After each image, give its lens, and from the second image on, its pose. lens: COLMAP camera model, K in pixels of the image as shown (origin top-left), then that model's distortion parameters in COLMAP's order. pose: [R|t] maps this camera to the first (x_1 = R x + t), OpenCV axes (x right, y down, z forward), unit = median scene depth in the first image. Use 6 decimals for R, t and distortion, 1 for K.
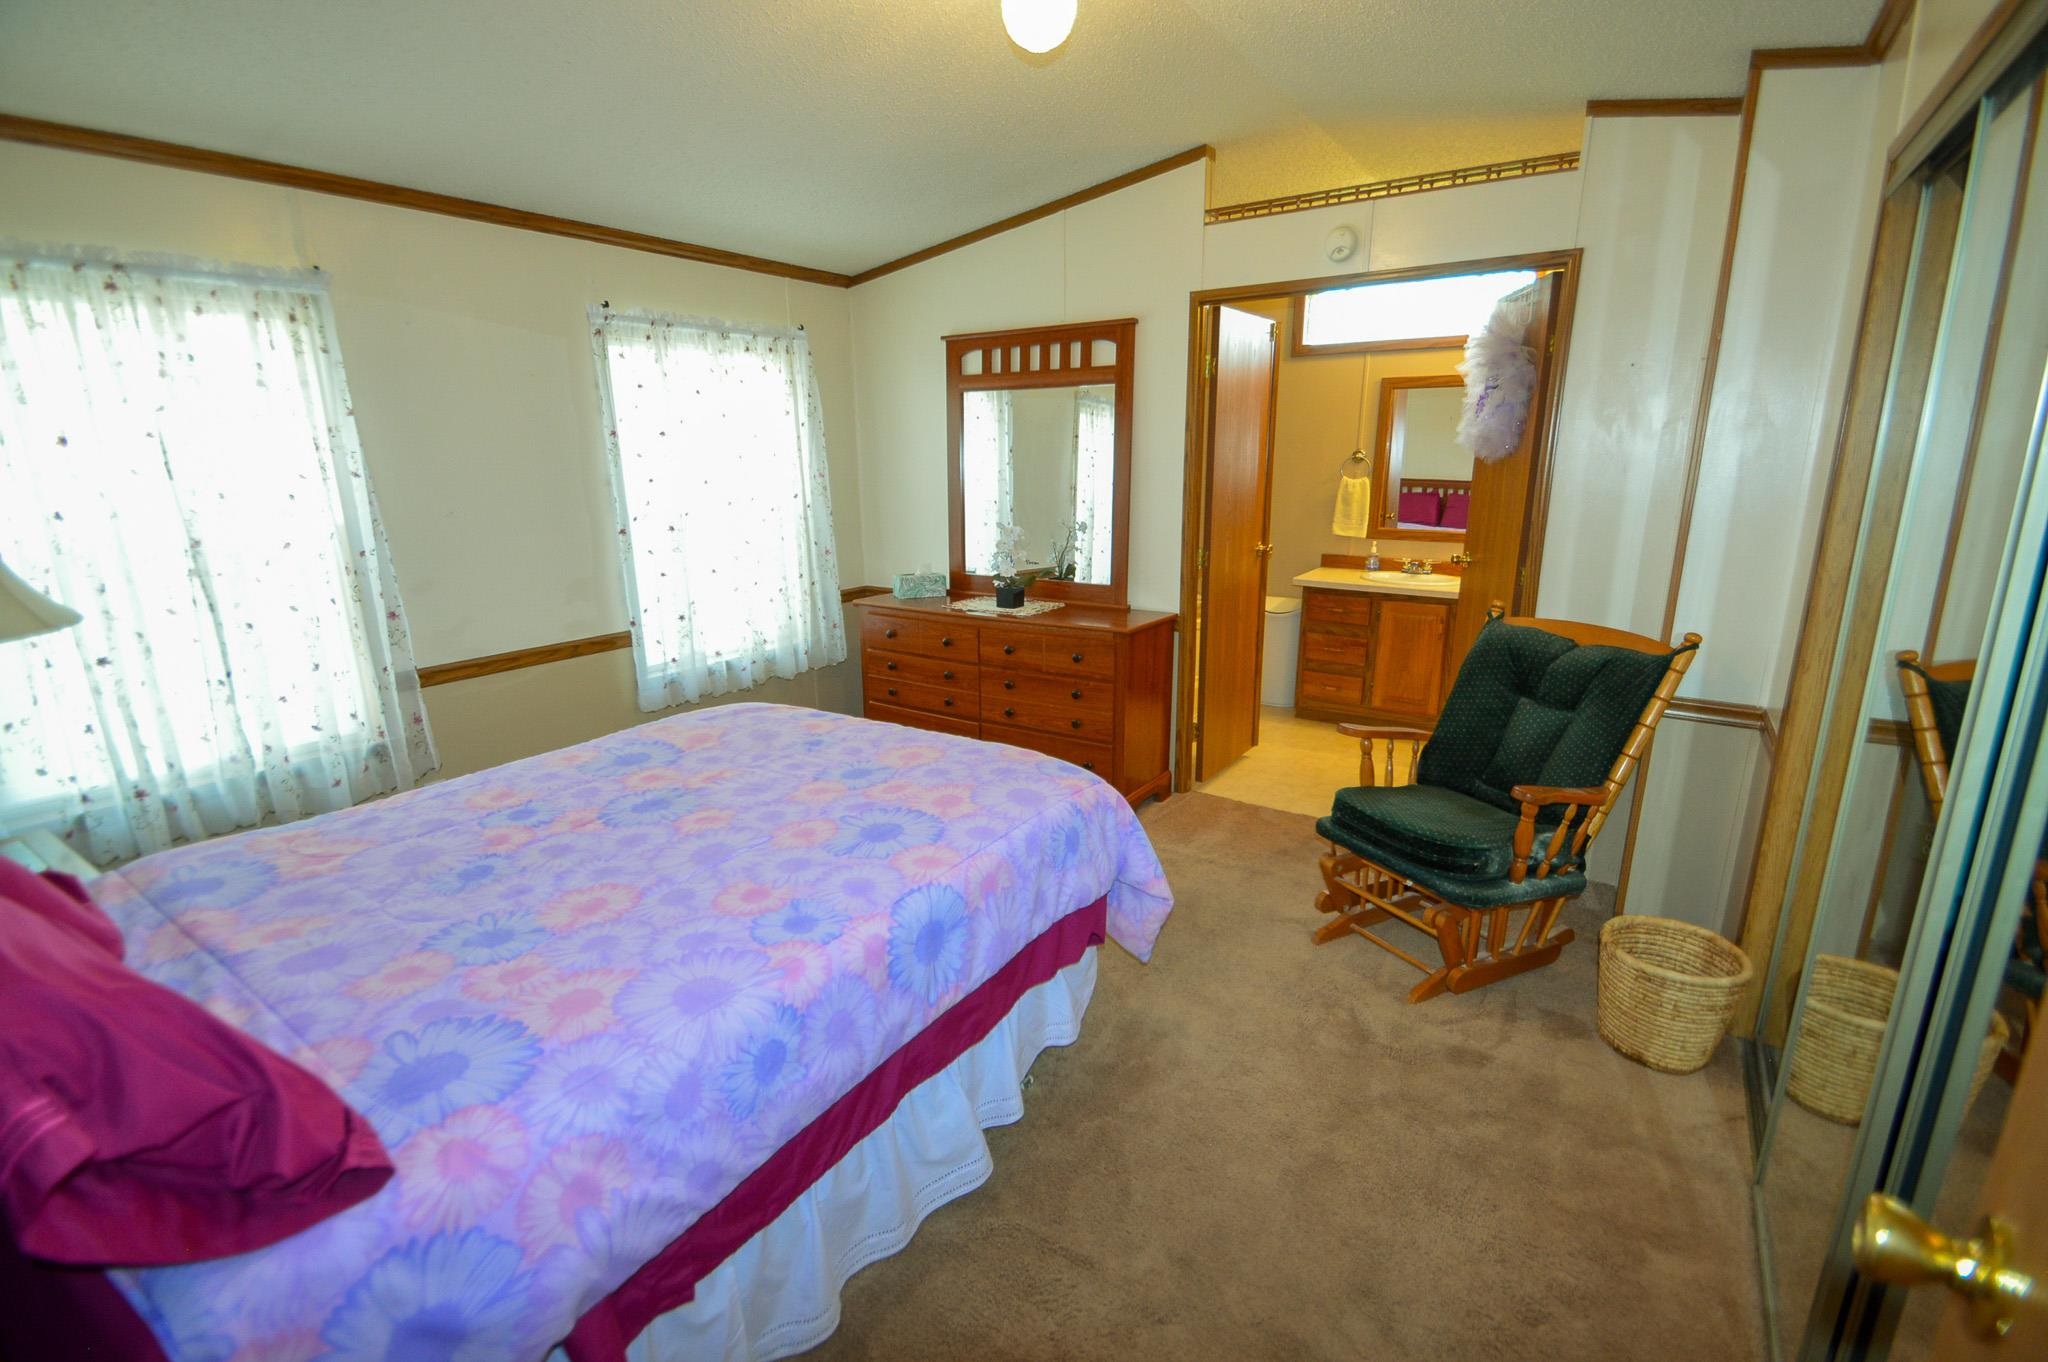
lens RADIAL K [[911.1, 0, 1022.2], [0, 911.1, 679.0], [0, 0, 1]] dist [0.012679, -0.015060]
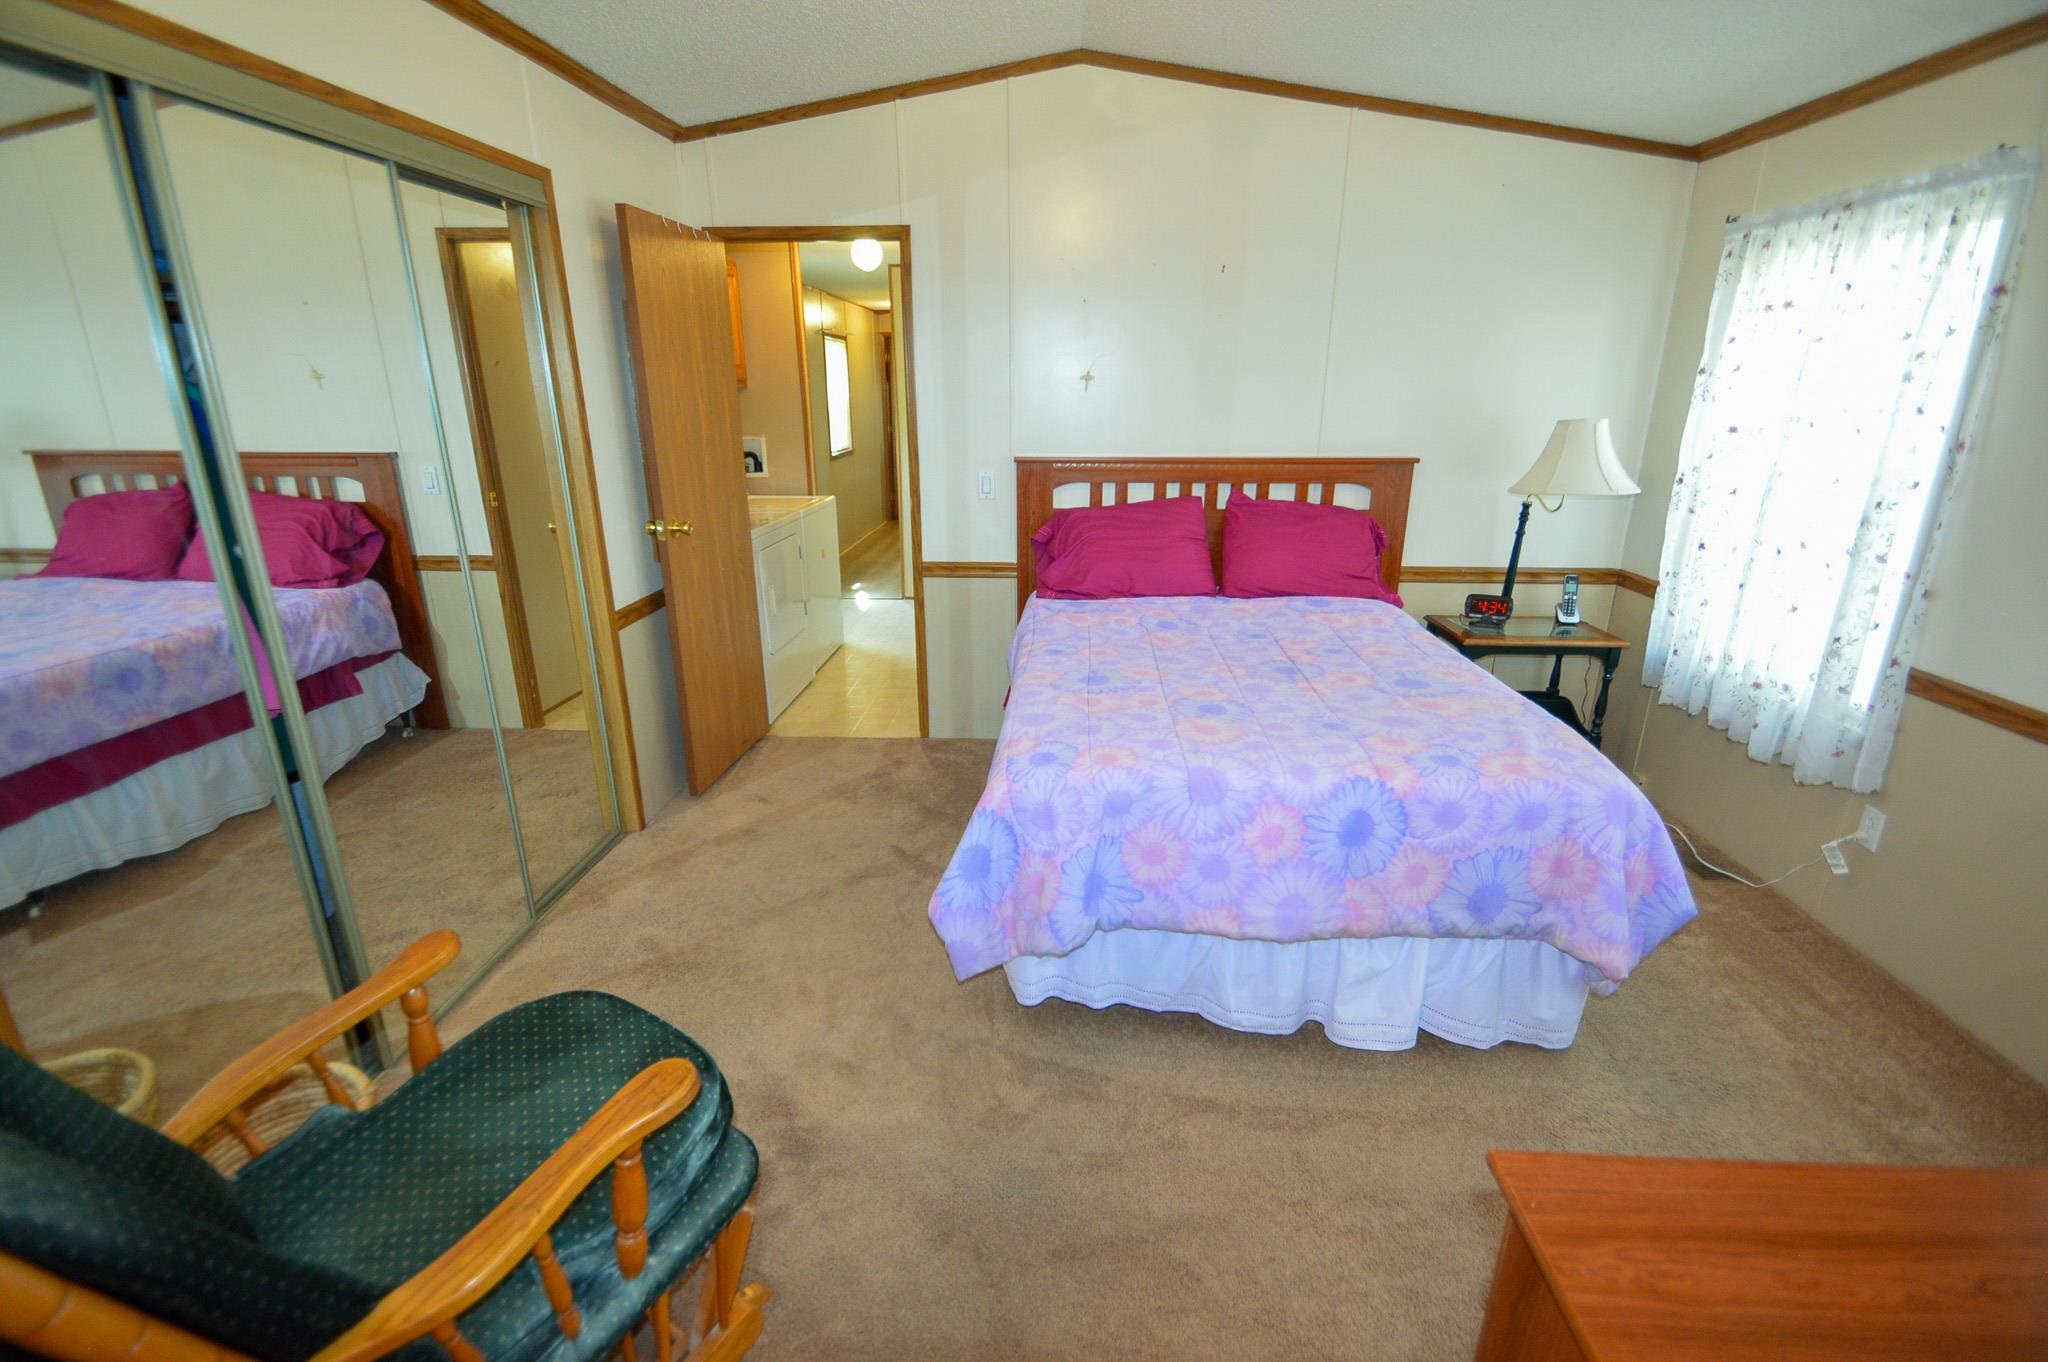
lens RADIAL K [[911.1, 0, 1018.6], [0, 911.1, 692.3], [0, 0, 1]] dist [0.012679, -0.015060]
pose [[-0.865323, 0.162578, -0.474114, 0.478573], [-0.117357, 0.853915, 0.507008, -0.397715], [0.487282, 0.494367, -0.719832, 1.606922]]
